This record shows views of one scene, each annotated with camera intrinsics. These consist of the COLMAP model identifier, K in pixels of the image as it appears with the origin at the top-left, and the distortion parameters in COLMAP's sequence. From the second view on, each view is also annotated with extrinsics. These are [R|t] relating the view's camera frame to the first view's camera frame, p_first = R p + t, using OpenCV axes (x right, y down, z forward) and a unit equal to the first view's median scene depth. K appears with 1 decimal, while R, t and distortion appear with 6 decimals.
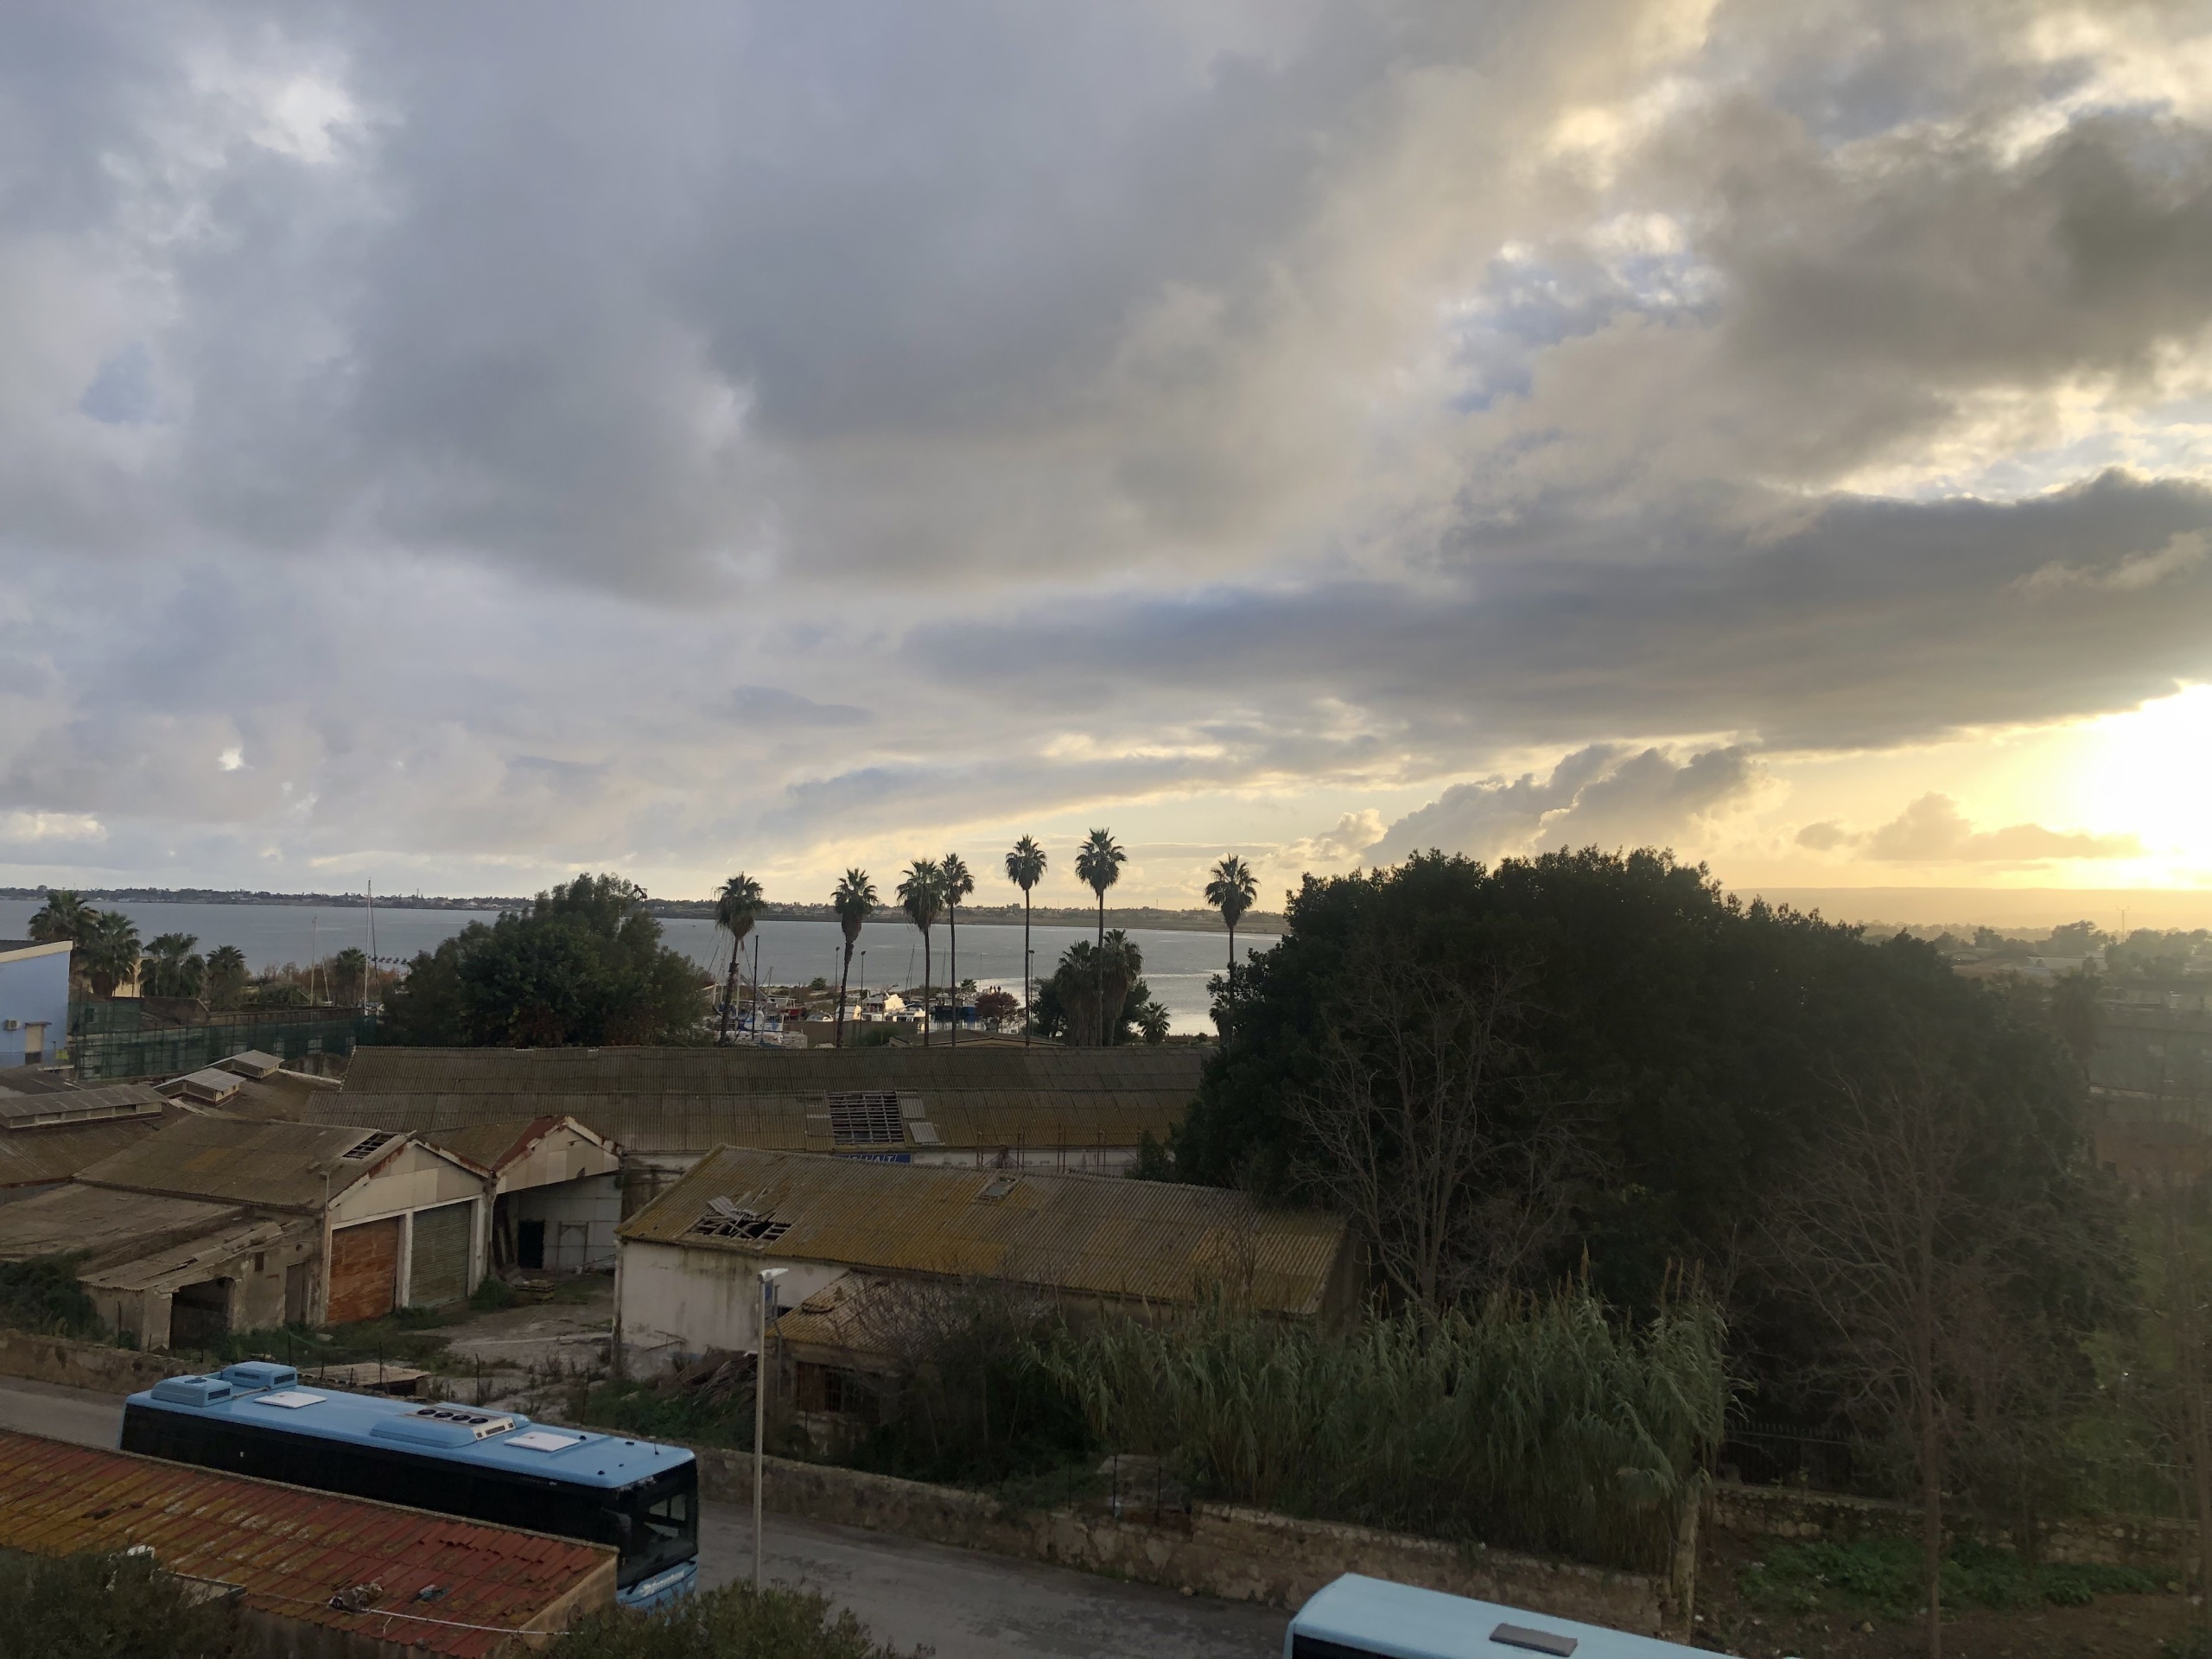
lens RADIAL K [[1809.5, 0, 1093.4], [0, 1809.5, 819.0], [0, 0, 1]] dist [0.022091, 0.007228]
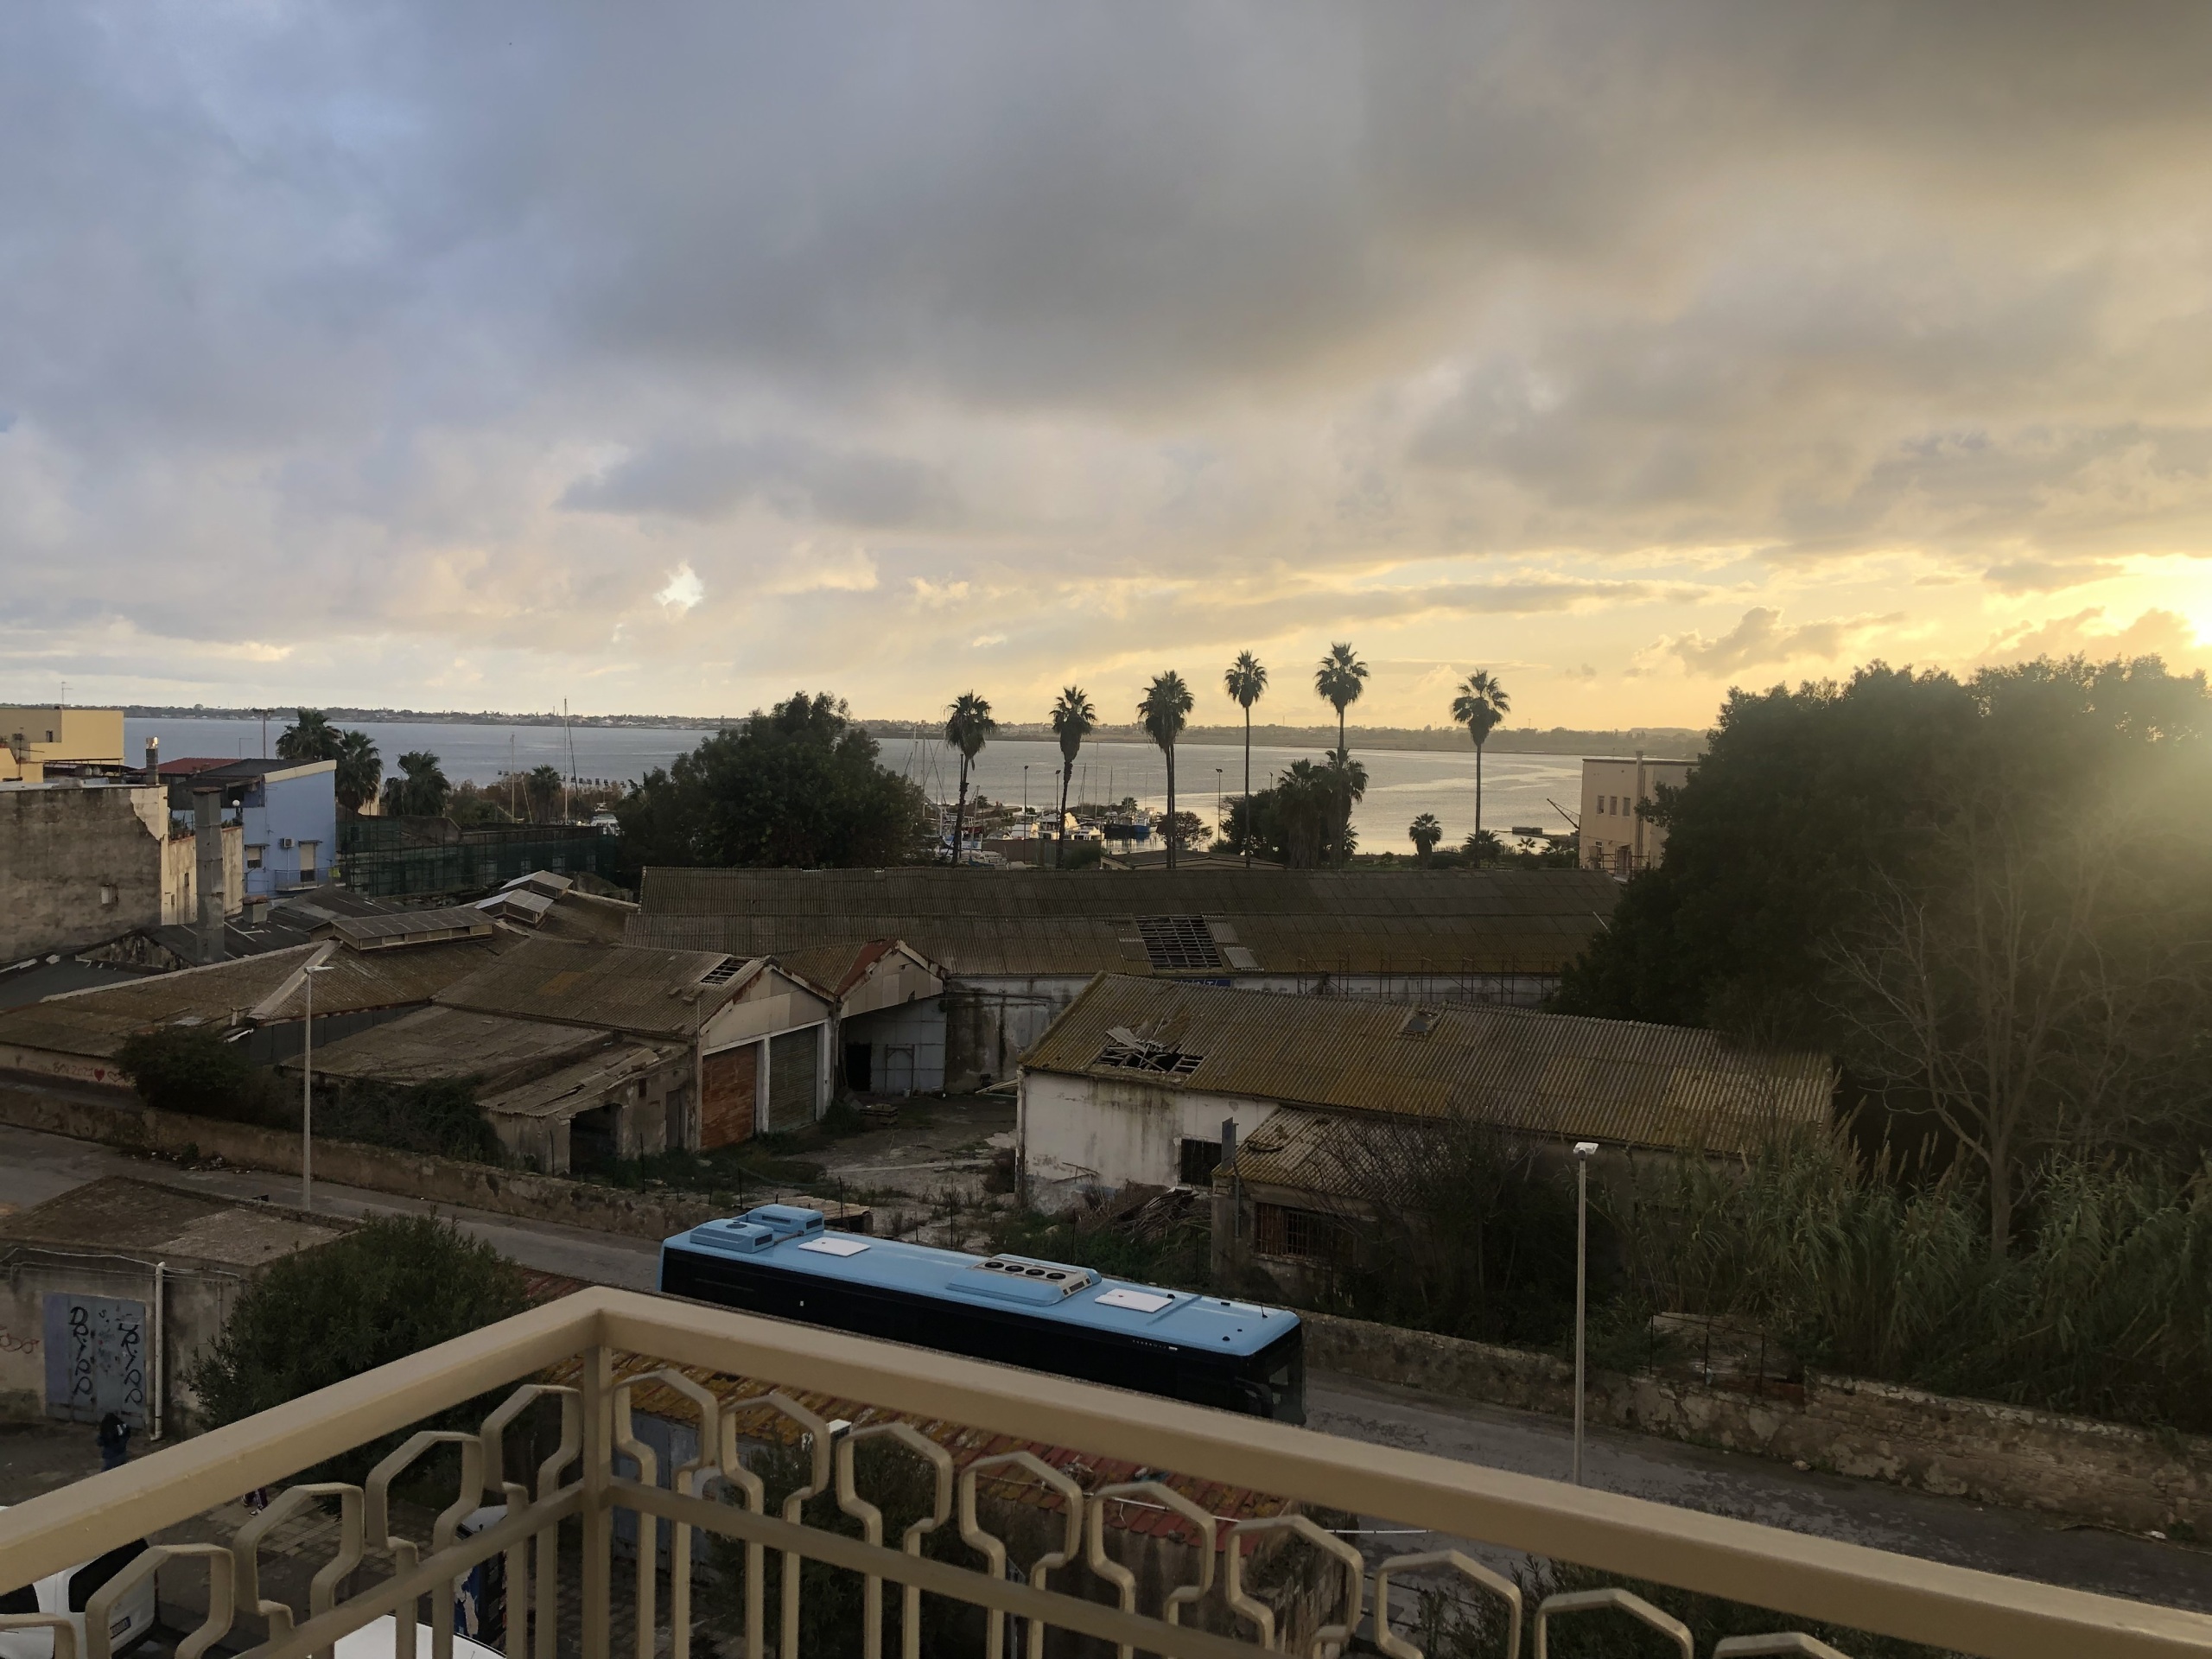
lens RADIAL K [[1807.4, 0, 1118.3], [0, 1807.4, 810.8], [0, 0, 1]] dist [0.048603, -0.055481]
pose [[0.998292, -0.000460, -0.058414, -0.137405], [0.006087, 0.995344, 0.096189, 0.001642], [0.058098, -0.096380, 0.993648, 0.053171]]
